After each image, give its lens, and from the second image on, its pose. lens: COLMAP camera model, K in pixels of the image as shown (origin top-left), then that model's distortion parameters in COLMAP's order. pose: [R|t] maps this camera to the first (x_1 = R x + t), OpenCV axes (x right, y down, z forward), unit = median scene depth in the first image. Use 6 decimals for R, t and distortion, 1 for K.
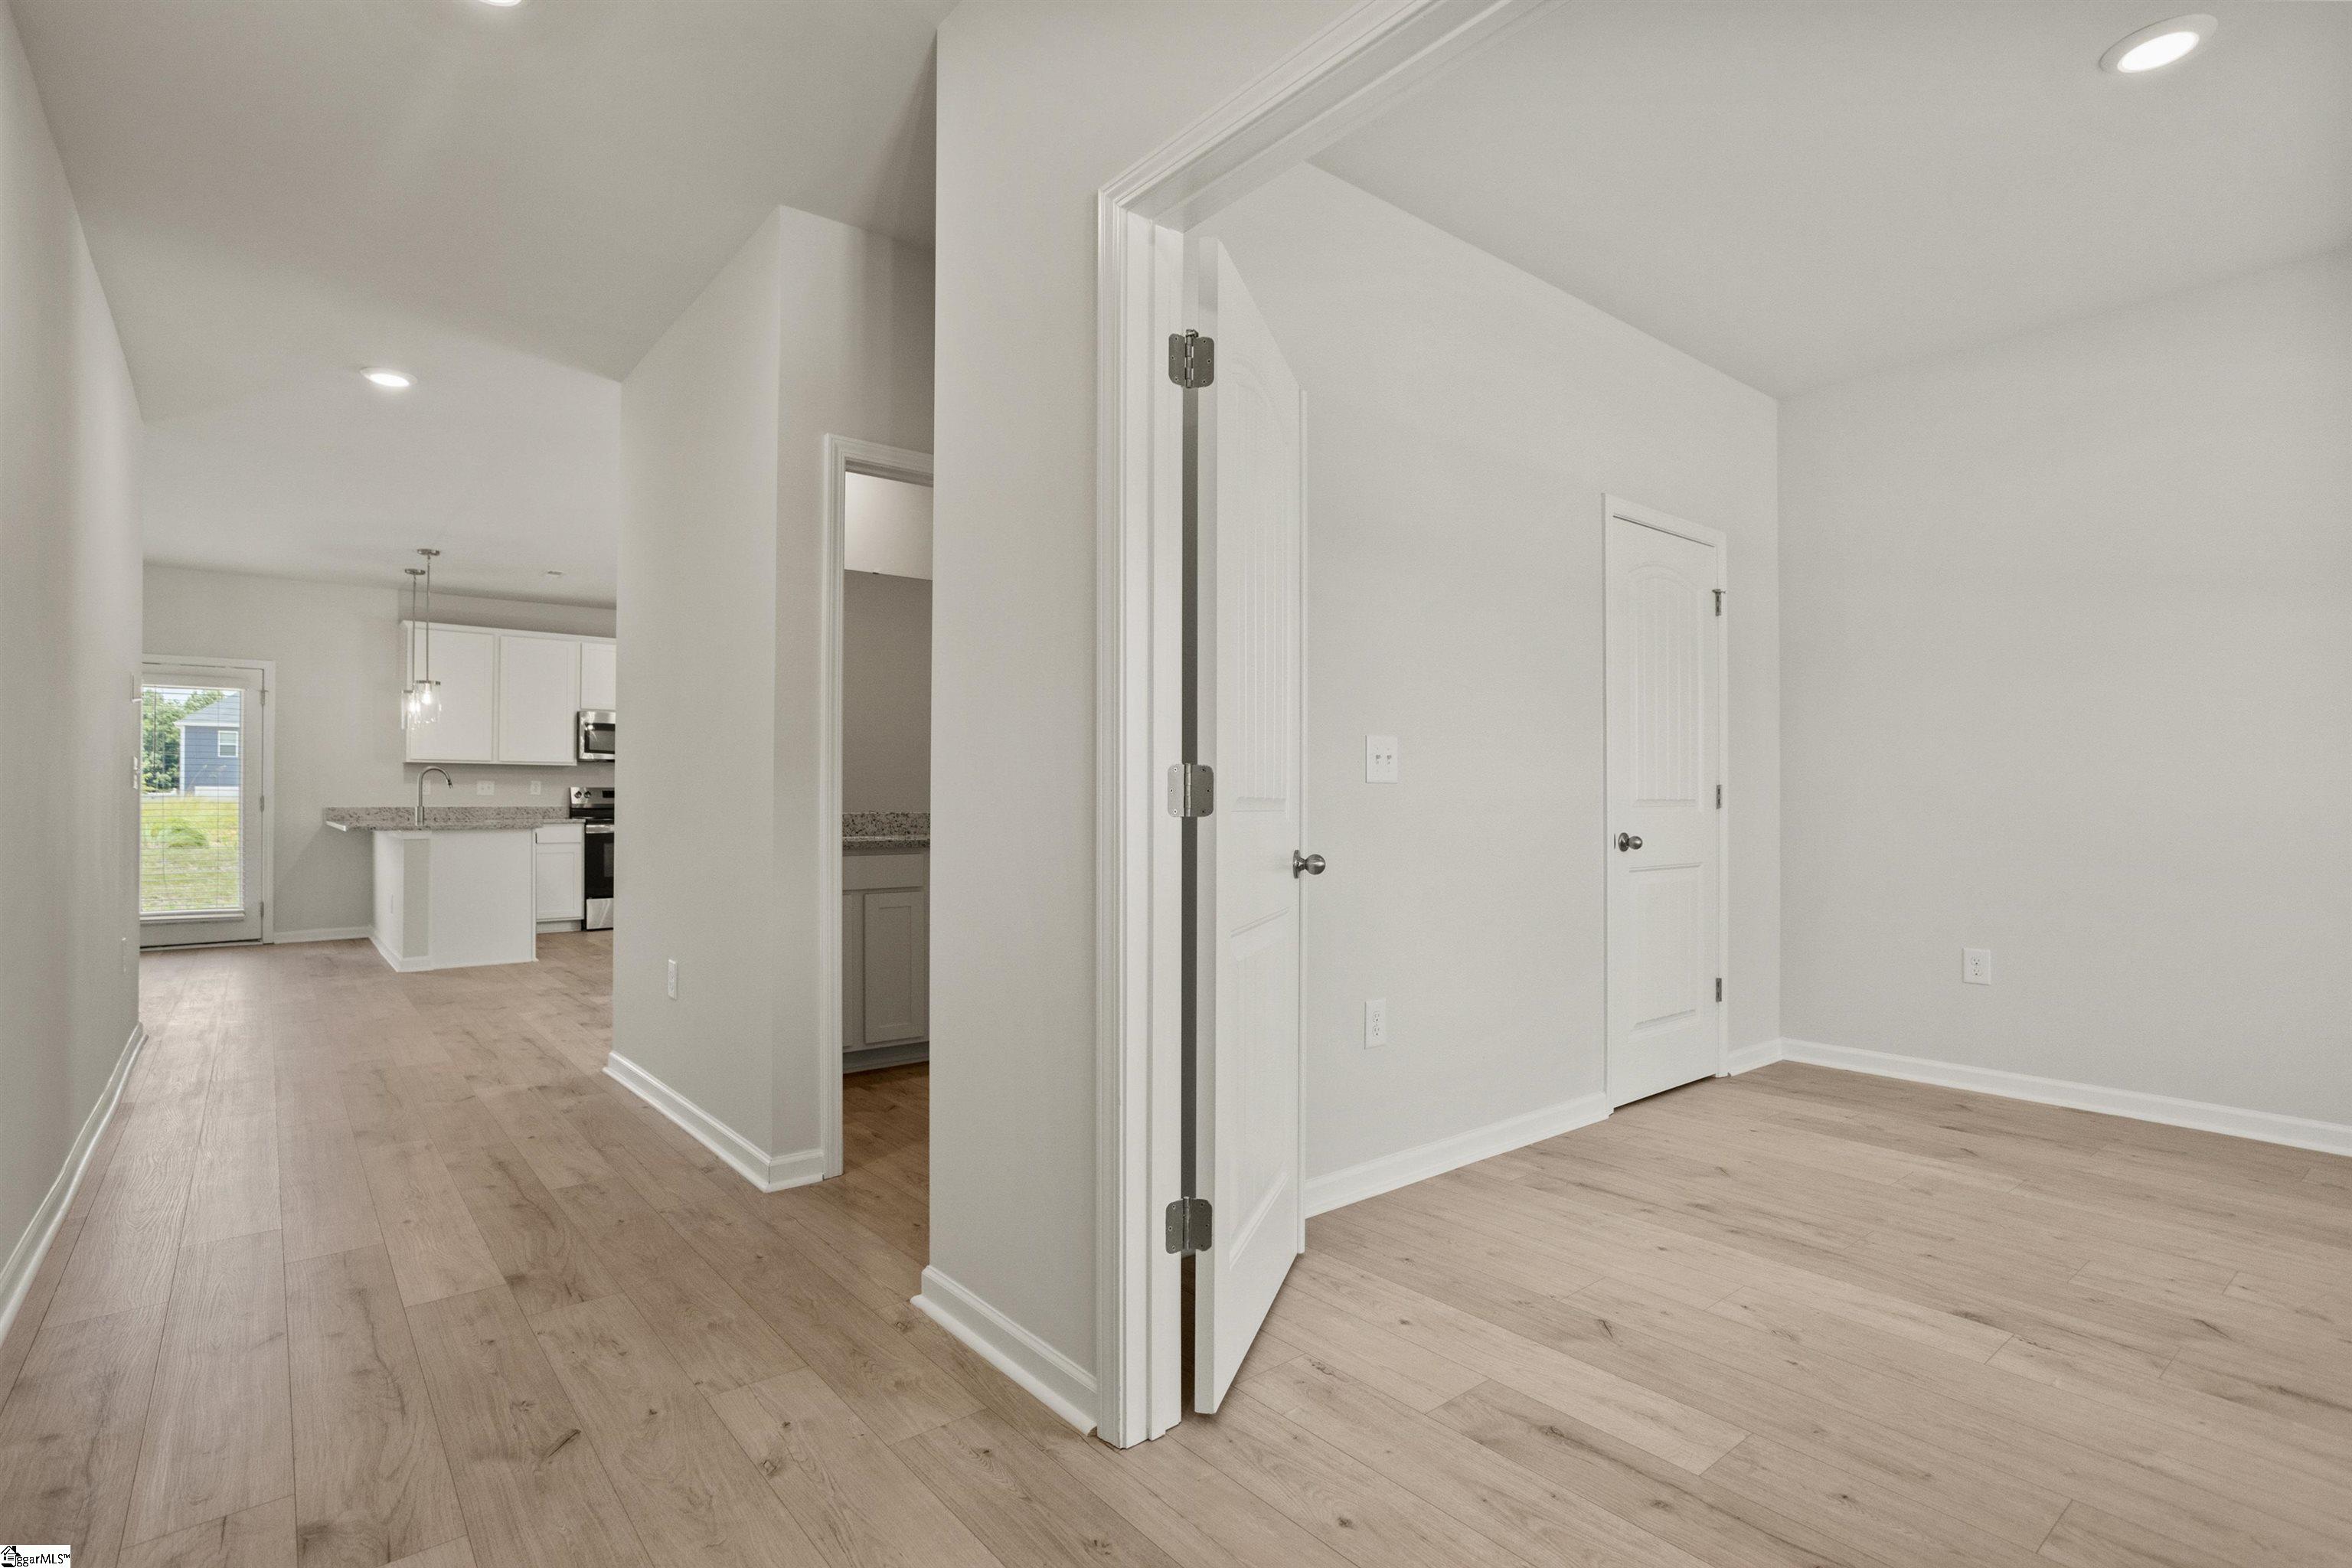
lens RADIAL K [[1134.2, 0, 1158.1], [0, 1134.2, 783.7], [0, 0, 1]] dist [-0.038088, 0.026417]
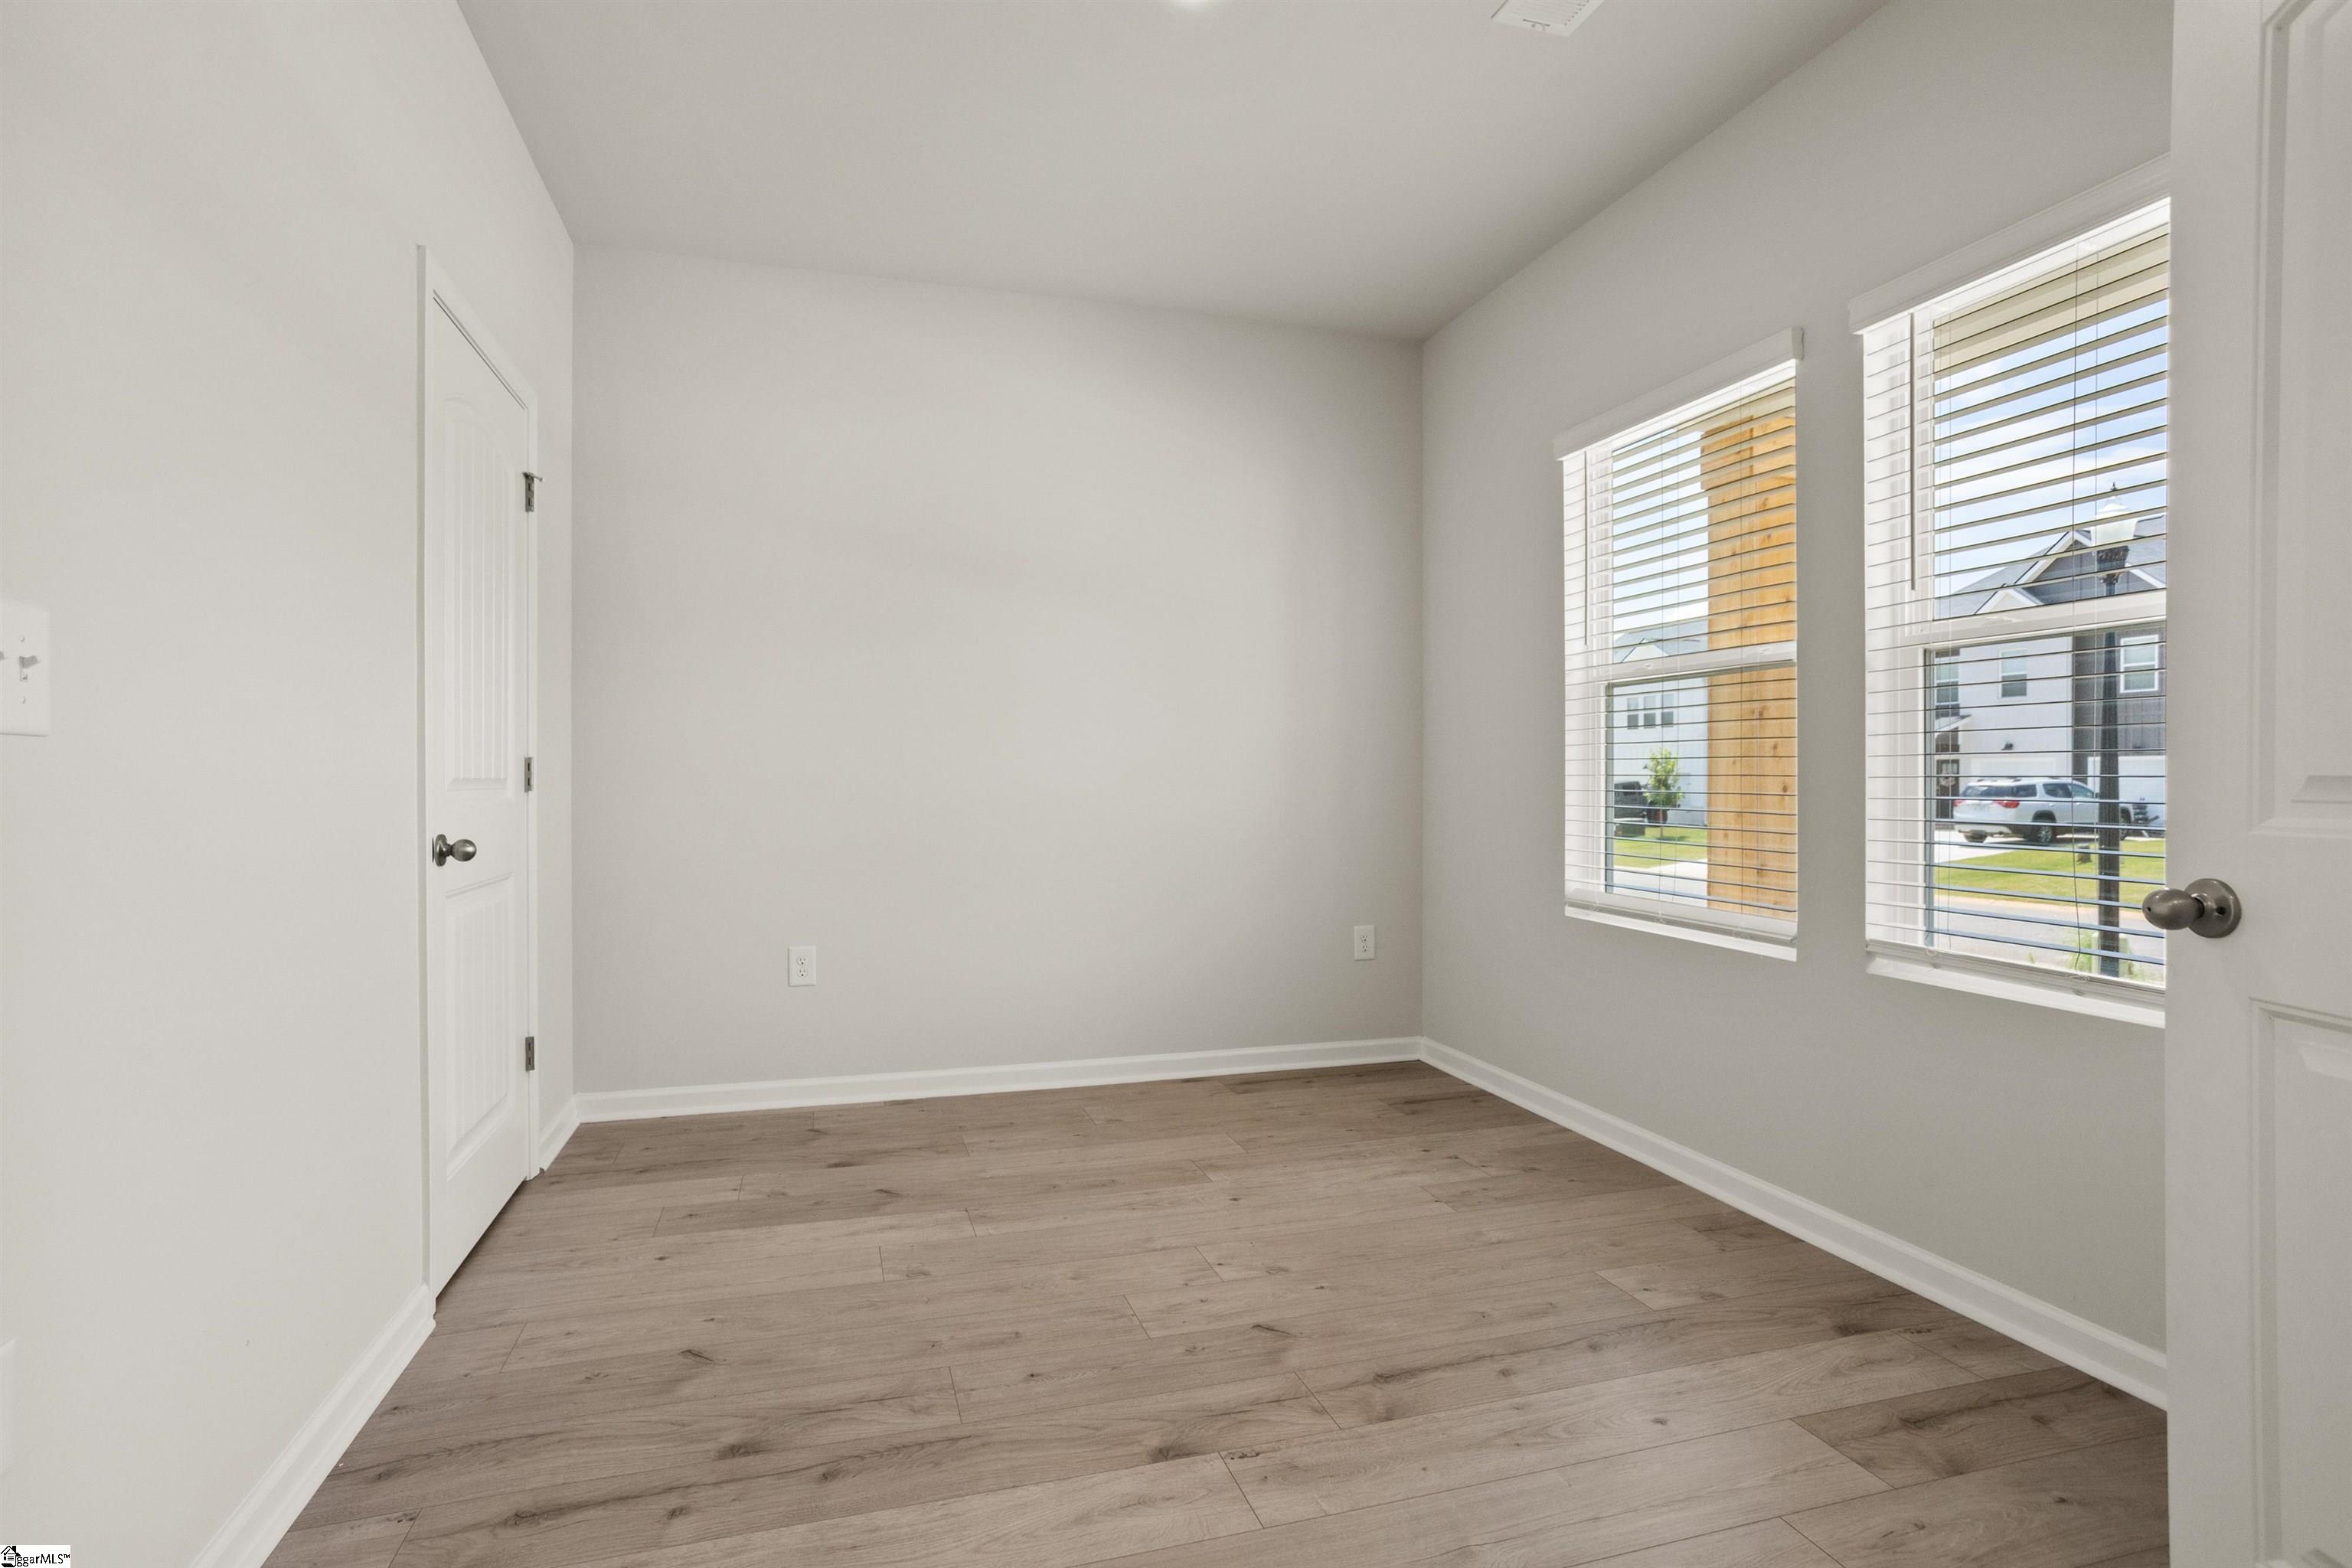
lens RADIAL K [[1134.2, 0, 1158.1], [0, 1134.2, 783.7], [0, 0, 1]] dist [-0.038088, 0.026417]
pose [[0.376086, -0.003561, 0.926578, 0.007914], [-0.015303, 0.999832, 0.010054, 0.006372], [-0.926458, -0.017961, 0.375969, 0.547119]]
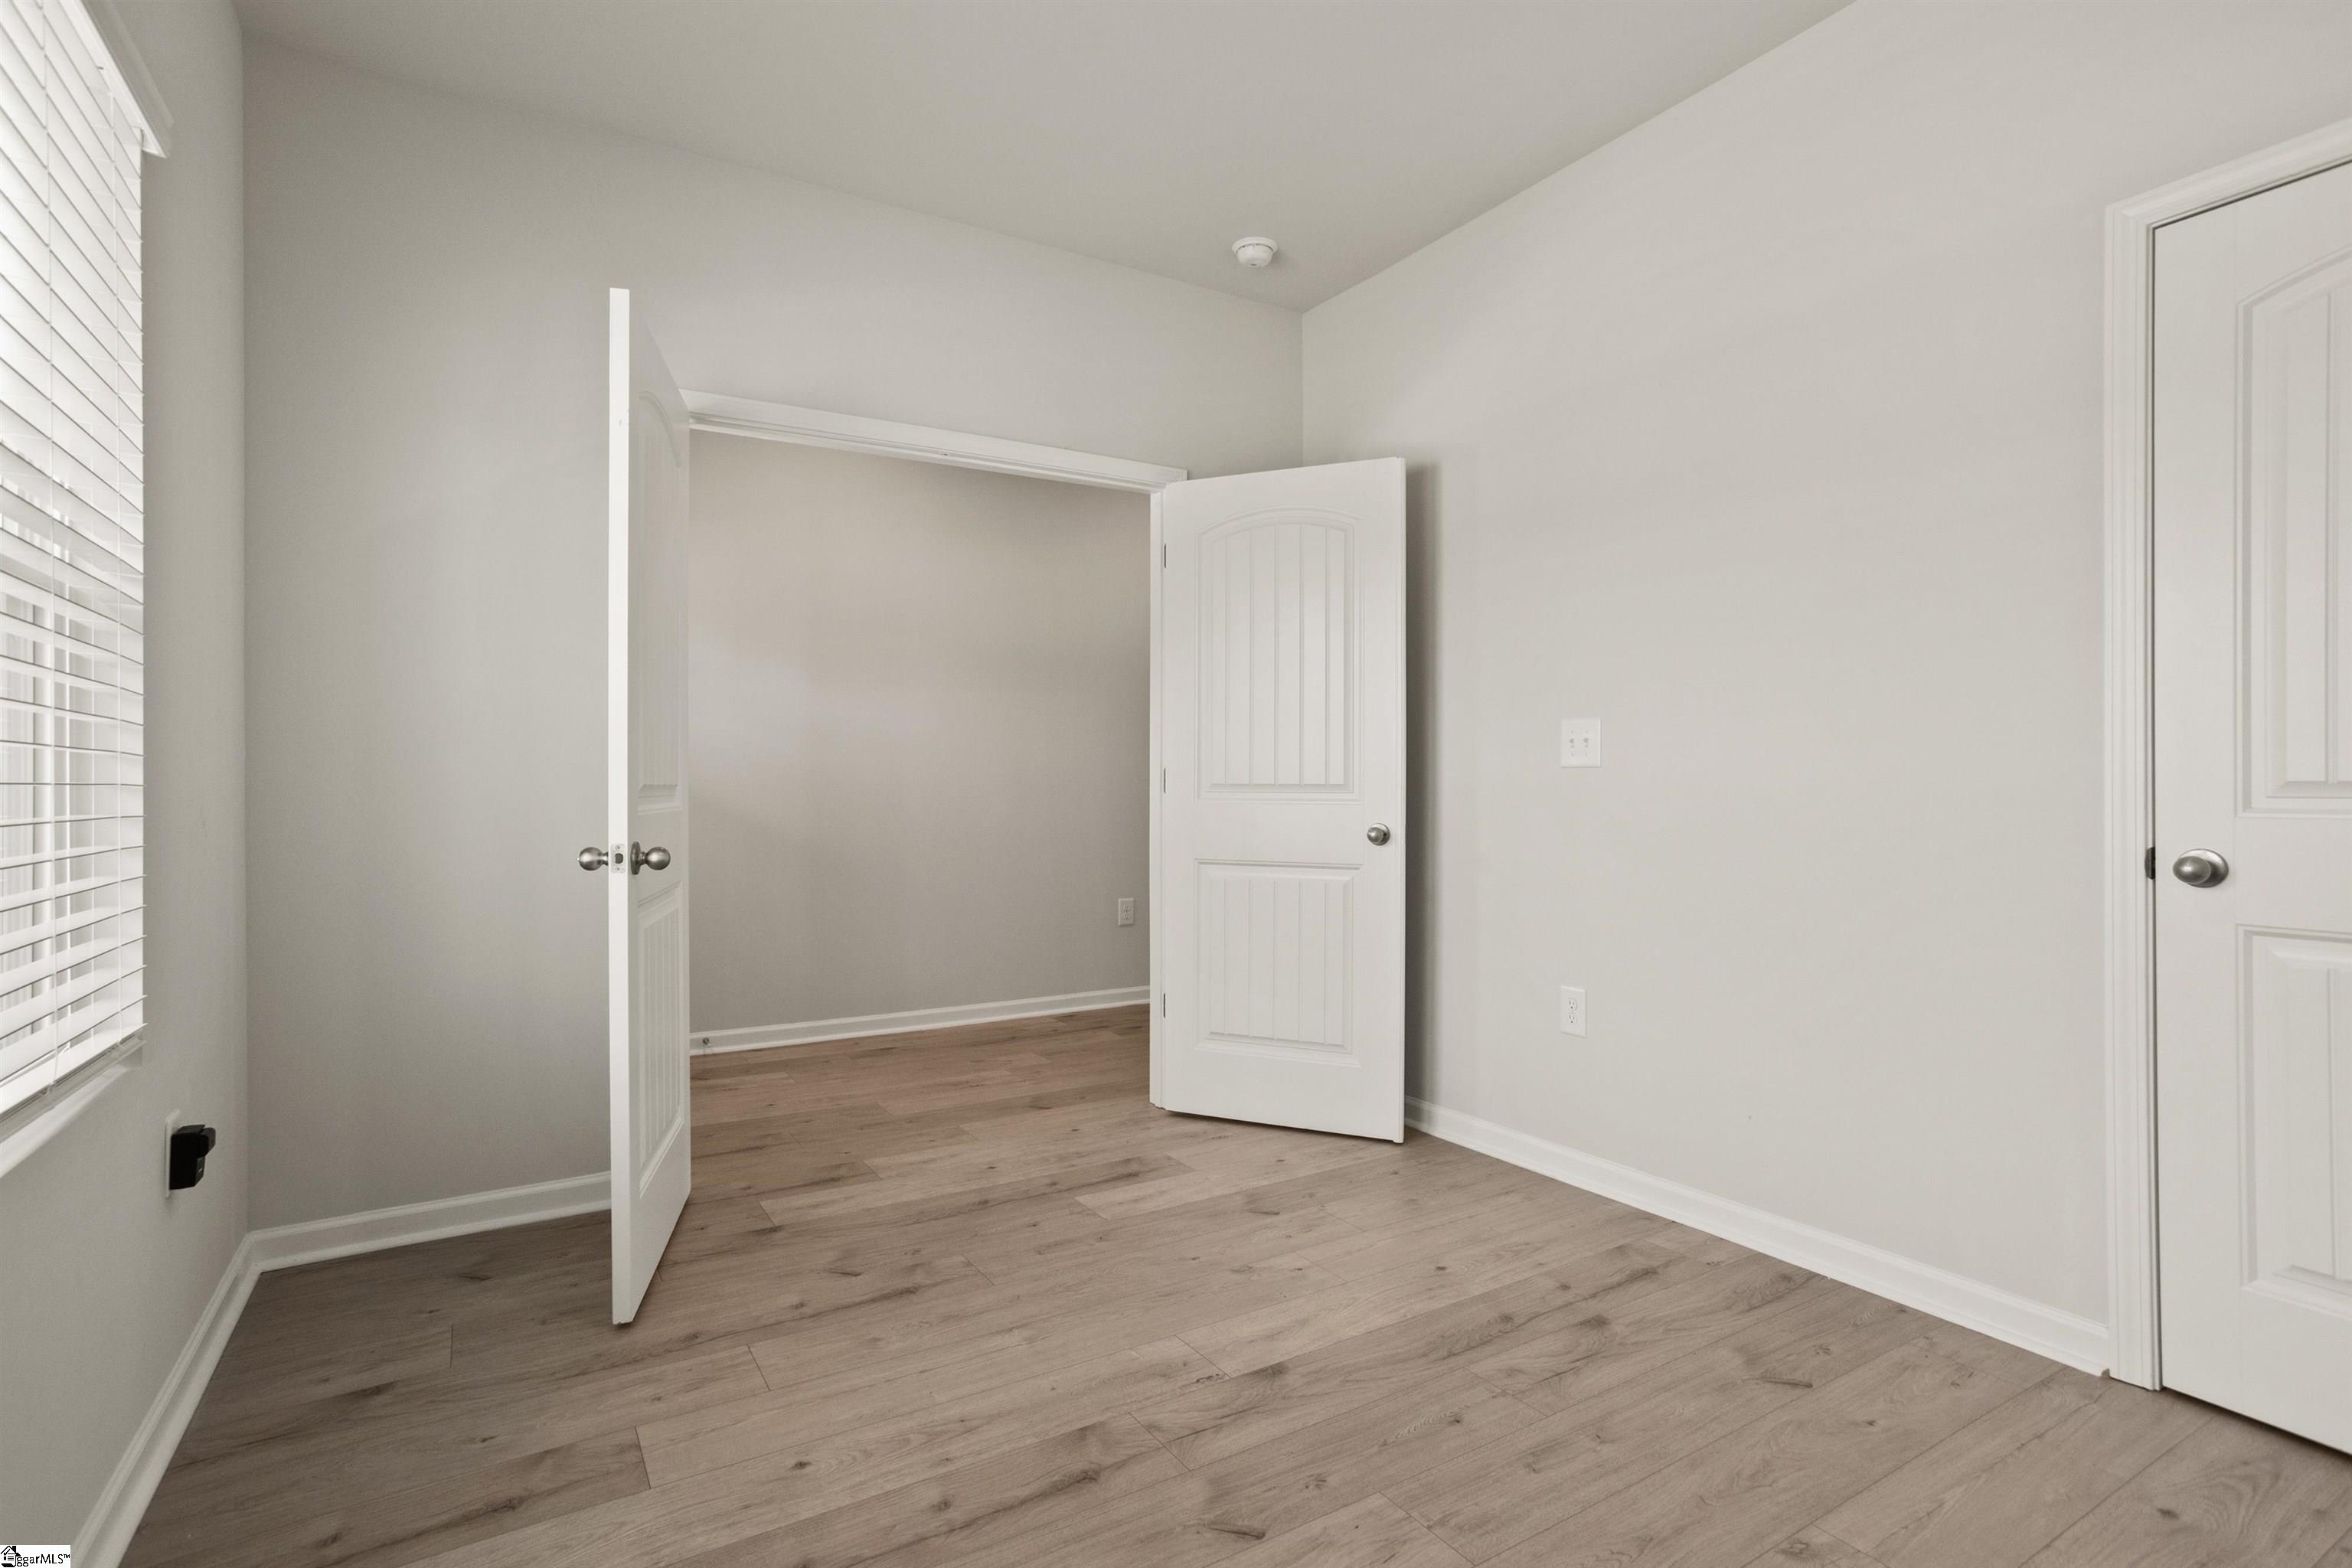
lens RADIAL K [[1132.5, 0, 1166.5], [0, 1132.5, 787.0], [0, 0, 1]] dist [-0.034881, 0.023113]
pose [[-0.120787, 0.001077, -0.992678, 1.223391], [0.019428, 0.999810, -0.001279, 0.010263], [0.992488, -0.019441, -0.120785, 0.780232]]
